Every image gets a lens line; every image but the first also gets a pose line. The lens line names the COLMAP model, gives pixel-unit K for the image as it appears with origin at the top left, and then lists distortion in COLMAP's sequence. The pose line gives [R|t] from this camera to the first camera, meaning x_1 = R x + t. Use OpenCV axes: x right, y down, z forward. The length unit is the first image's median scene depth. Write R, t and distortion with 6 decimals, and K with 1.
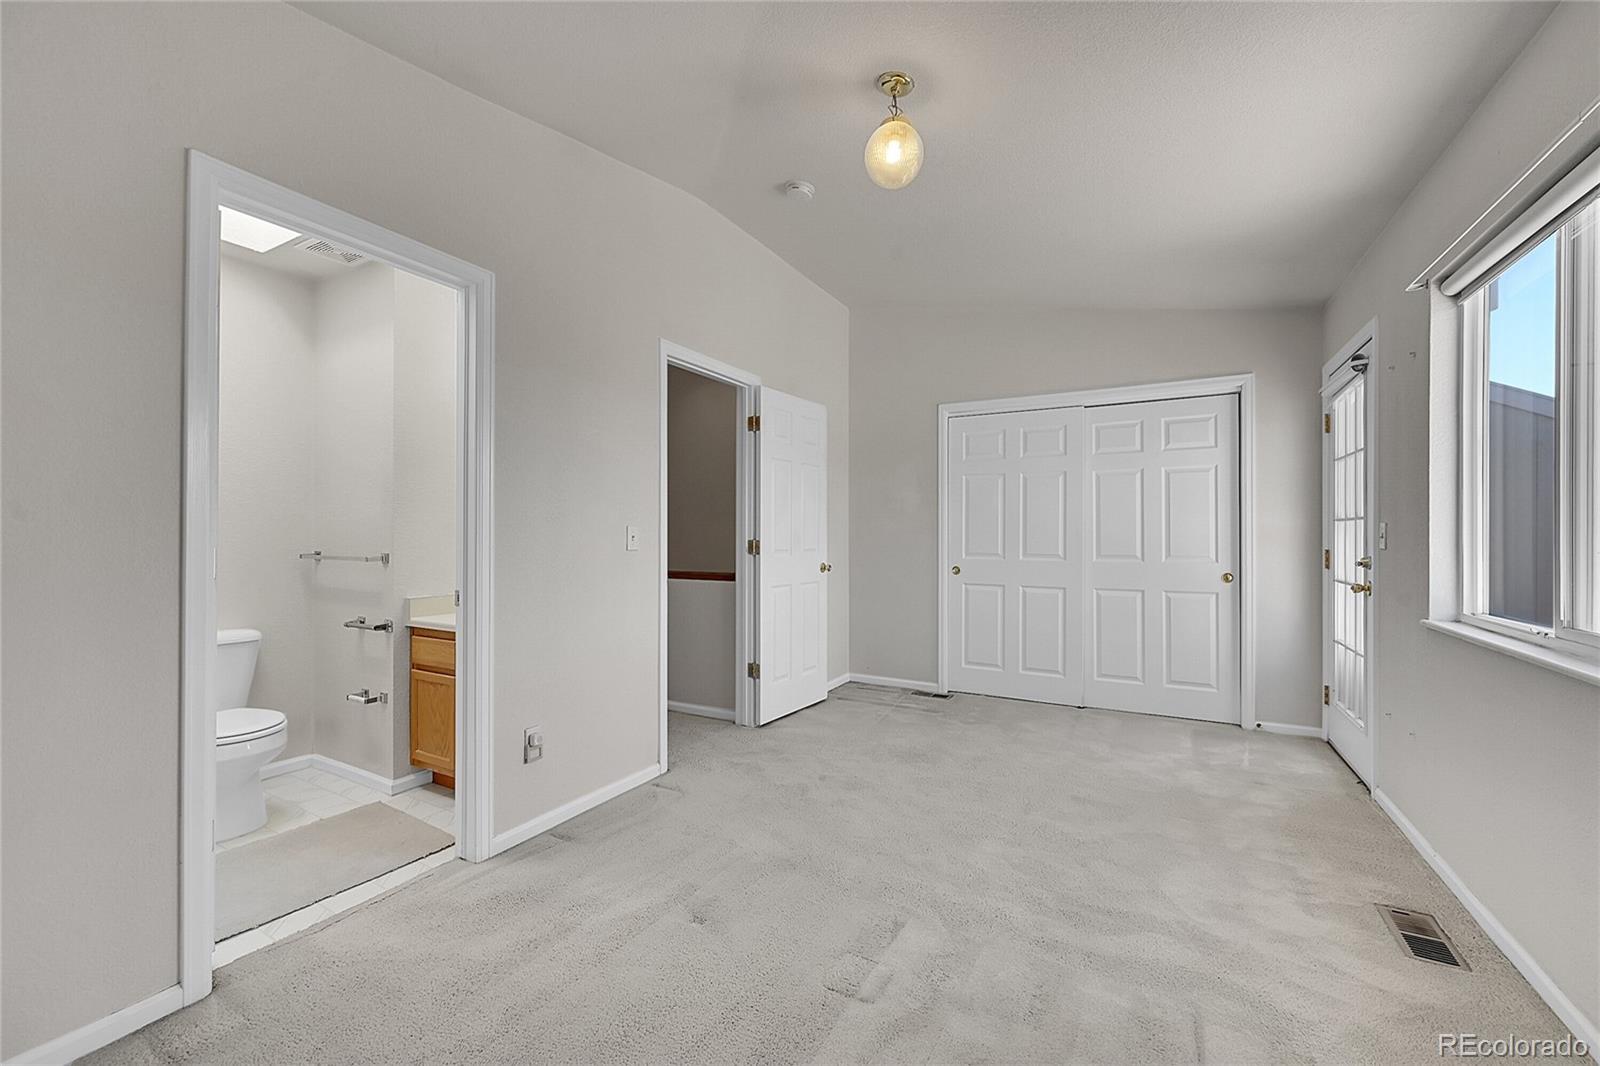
lens RADIAL K [[634.0, 0, 806.9], [0, 634.0, 531.3], [0, 0, 1]] dist [-0.001124, -0.000298]
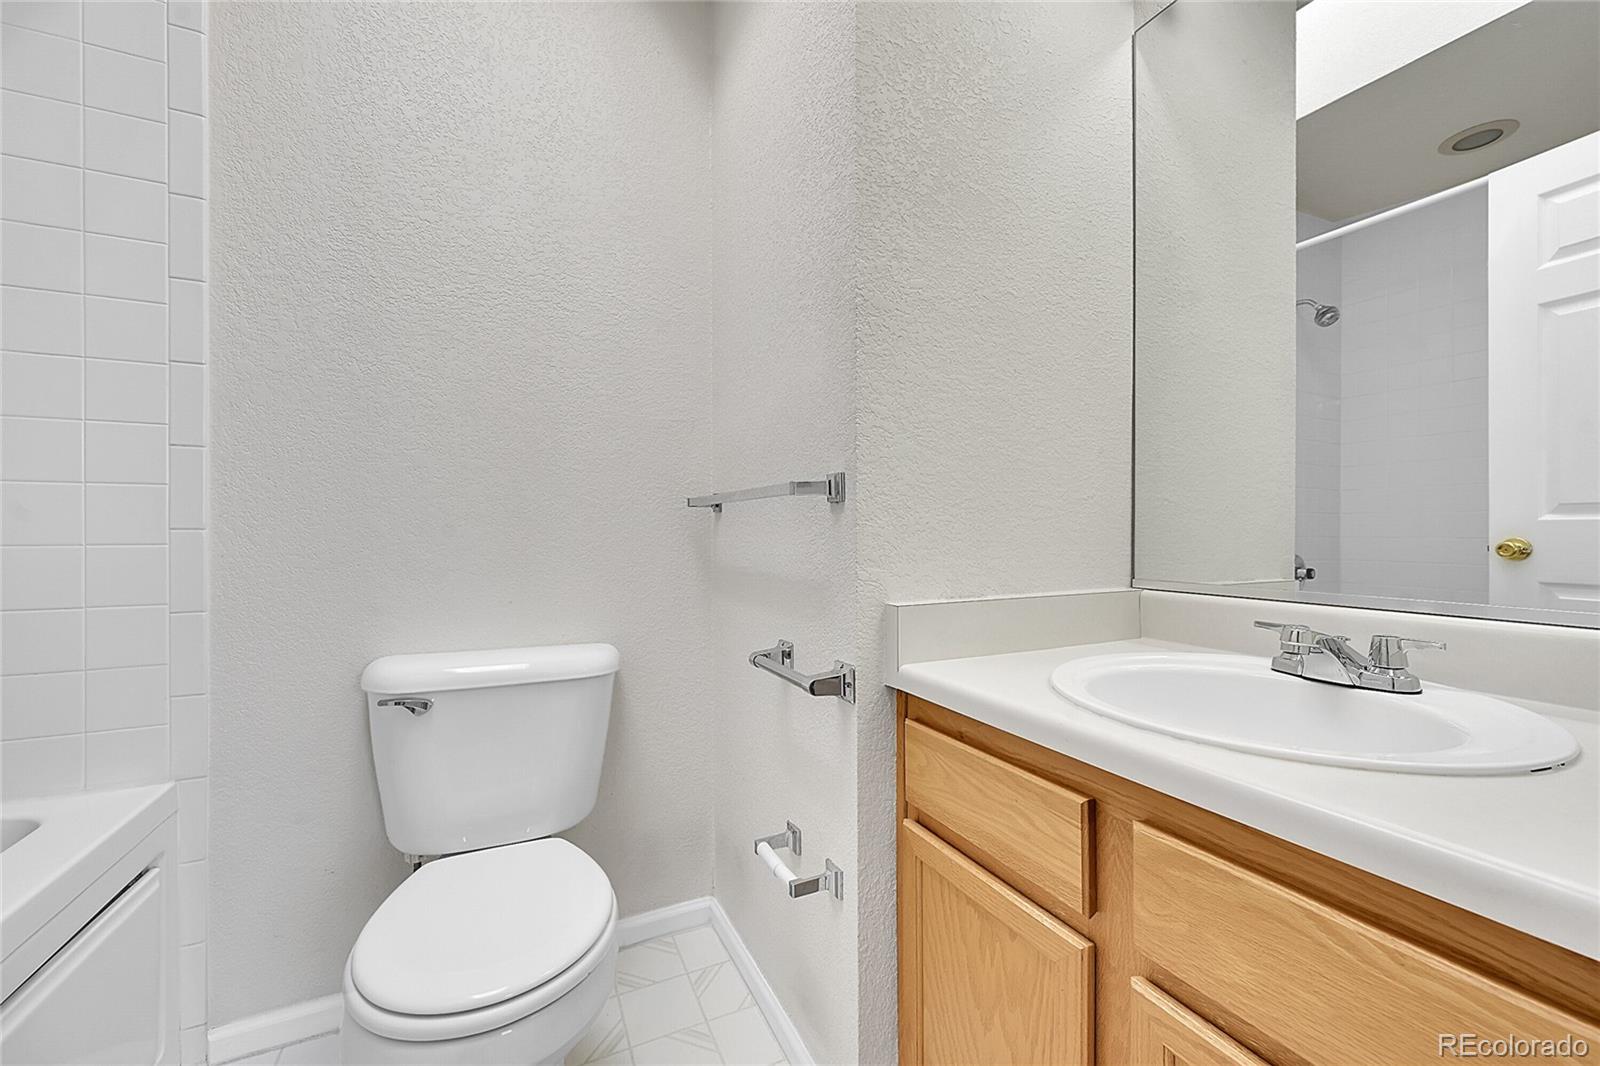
lens RADIAL K [[634.0, 0, 806.9], [0, 634.0, 531.3], [0, 0, 1]] dist [-0.001124, -0.000298]
pose [[0.816582, -0.000790, -0.577229, -0.474334], [0.007091, 0.999937, 0.008662, 0.063422], [0.577186, -0.011166, 0.816536, 0.702064]]
